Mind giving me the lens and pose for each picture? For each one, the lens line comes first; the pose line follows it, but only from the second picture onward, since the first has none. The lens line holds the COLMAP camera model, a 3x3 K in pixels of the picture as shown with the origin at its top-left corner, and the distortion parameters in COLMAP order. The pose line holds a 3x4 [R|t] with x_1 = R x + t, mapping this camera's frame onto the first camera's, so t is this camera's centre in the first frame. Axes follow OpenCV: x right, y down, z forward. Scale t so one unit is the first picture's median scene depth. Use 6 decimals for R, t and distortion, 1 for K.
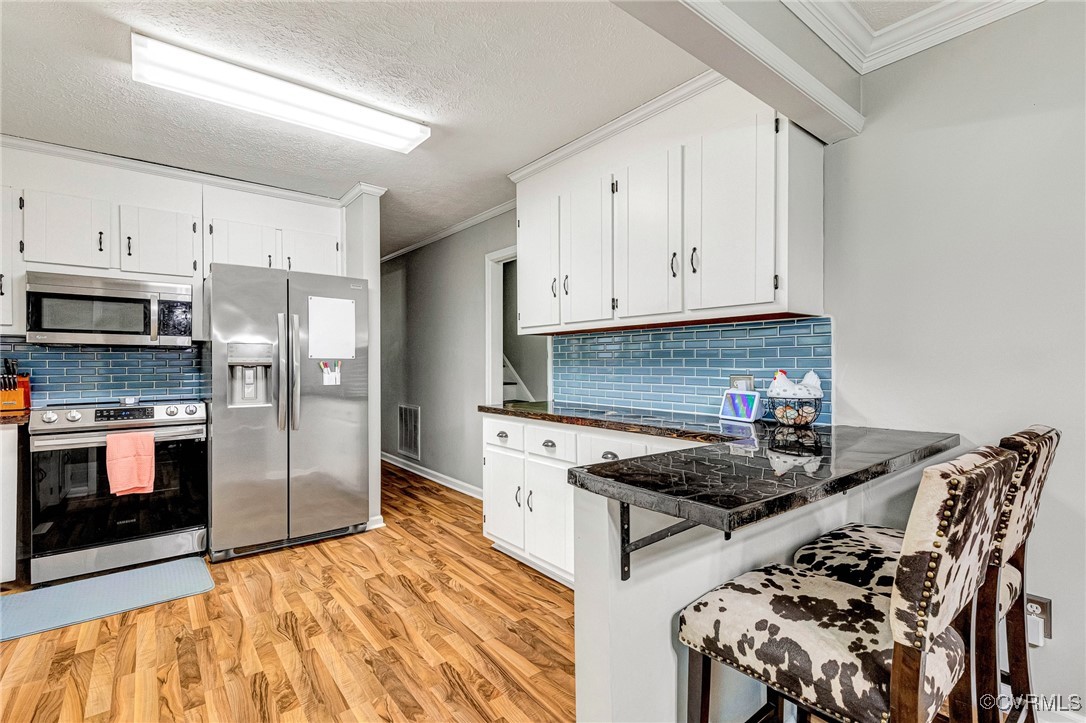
lens RADIAL K [[498.0, 0, 543.0], [0, 498.0, 361.5], [0, 0, 1]] dist [-0.001262, -0.000651]
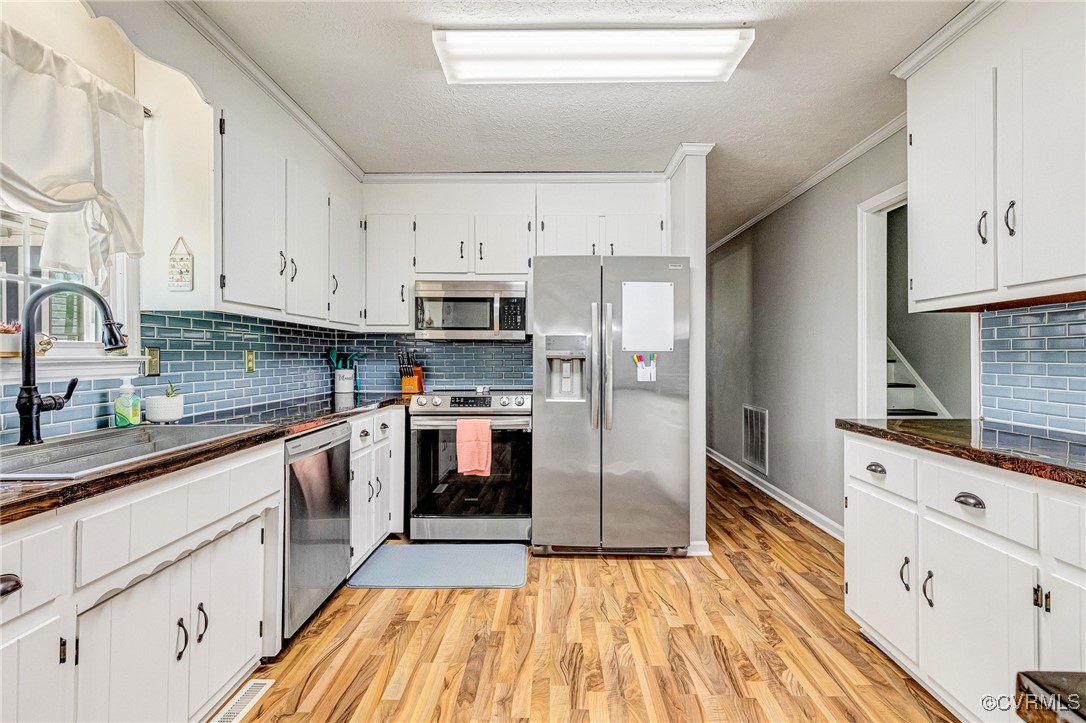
lens RADIAL K [[512.8, 0, 542.9], [0, 512.8, 354.0], [0, 0, 1]] dist [0.004997, -0.000550]
pose [[0.770436, -0.000507, -0.637517, 0.009968], [-0.000338, 0.999999, -0.001204, 0.000351], [0.637517, 0.001143, 0.770435, 0.209222]]
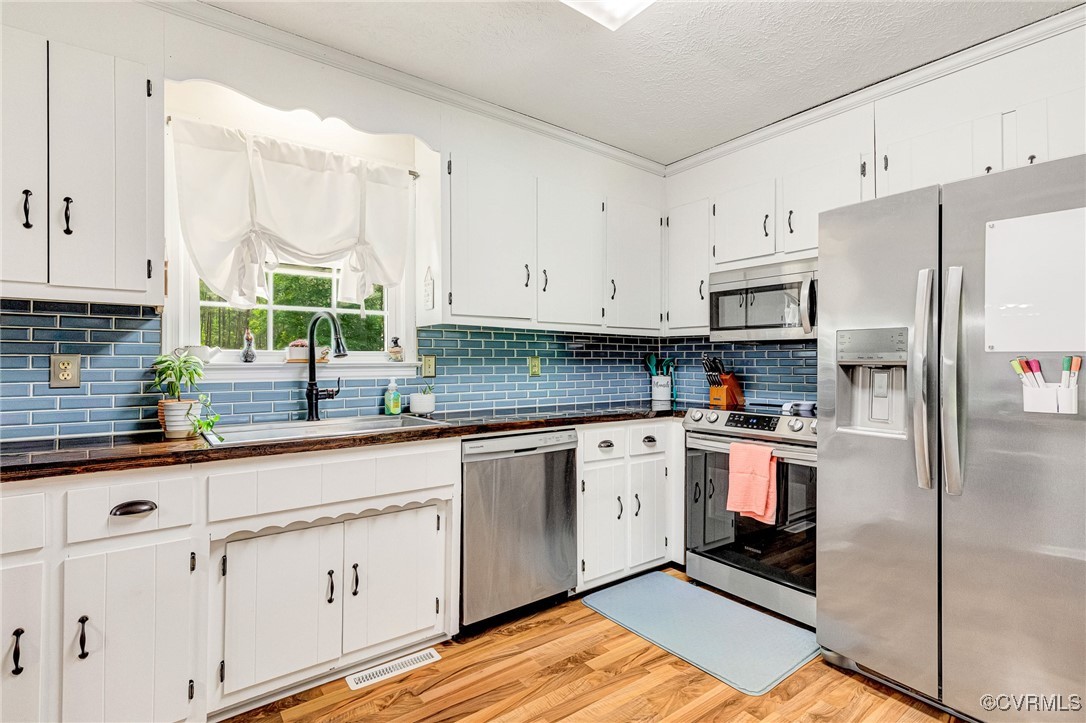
lens RADIAL K [[507.3, 0, 543.0], [0, 507.3, 357.2], [0, 0, 1]] dist [0.010669, -0.000571]
pose [[-0.027878, -0.008005, -0.999579, 0.035743], [0.001874, 0.999966, -0.008061, 0.001732], [0.999610, -0.002098, -0.027862, 0.625847]]
